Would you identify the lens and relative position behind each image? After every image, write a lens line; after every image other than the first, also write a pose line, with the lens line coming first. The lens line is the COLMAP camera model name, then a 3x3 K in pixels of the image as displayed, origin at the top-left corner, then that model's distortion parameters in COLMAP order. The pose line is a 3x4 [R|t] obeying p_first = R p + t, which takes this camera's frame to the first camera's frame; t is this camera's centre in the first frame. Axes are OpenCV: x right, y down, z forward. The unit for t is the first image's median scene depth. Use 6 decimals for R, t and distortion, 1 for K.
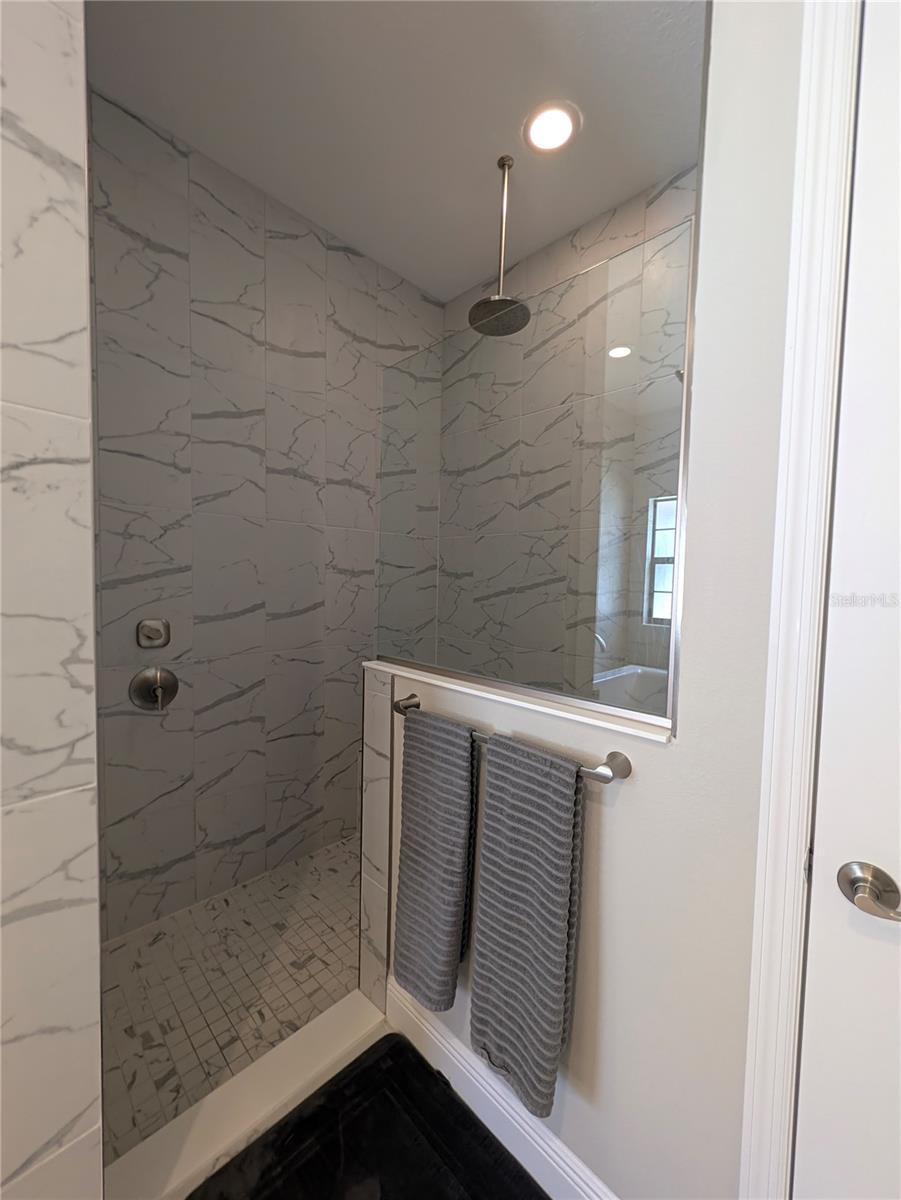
lens RADIAL K [[464.1, 0, 450.7], [0, 464.1, 603.6], [0, 0, 1]] dist [0.001020, 0.000118]
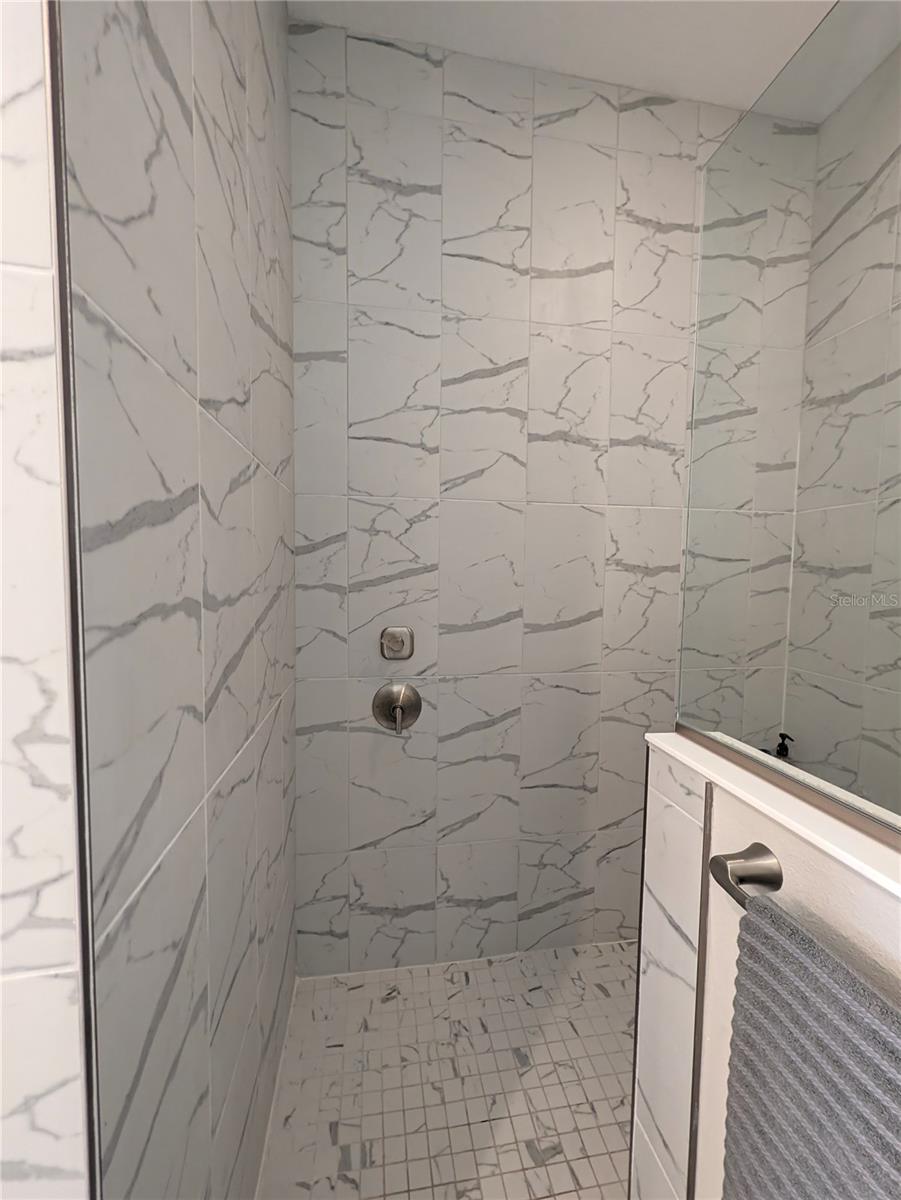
lens RADIAL K [[464.1, 0, 450.7], [0, 464.1, 603.6], [0, 0, 1]] dist [0.001020, 0.000118]
pose [[0.808937, 0.025009, -0.587363, -0.045091], [-0.024845, 0.999656, 0.008347, -0.017502], [0.587370, 0.007841, 0.809281, 0.321650]]
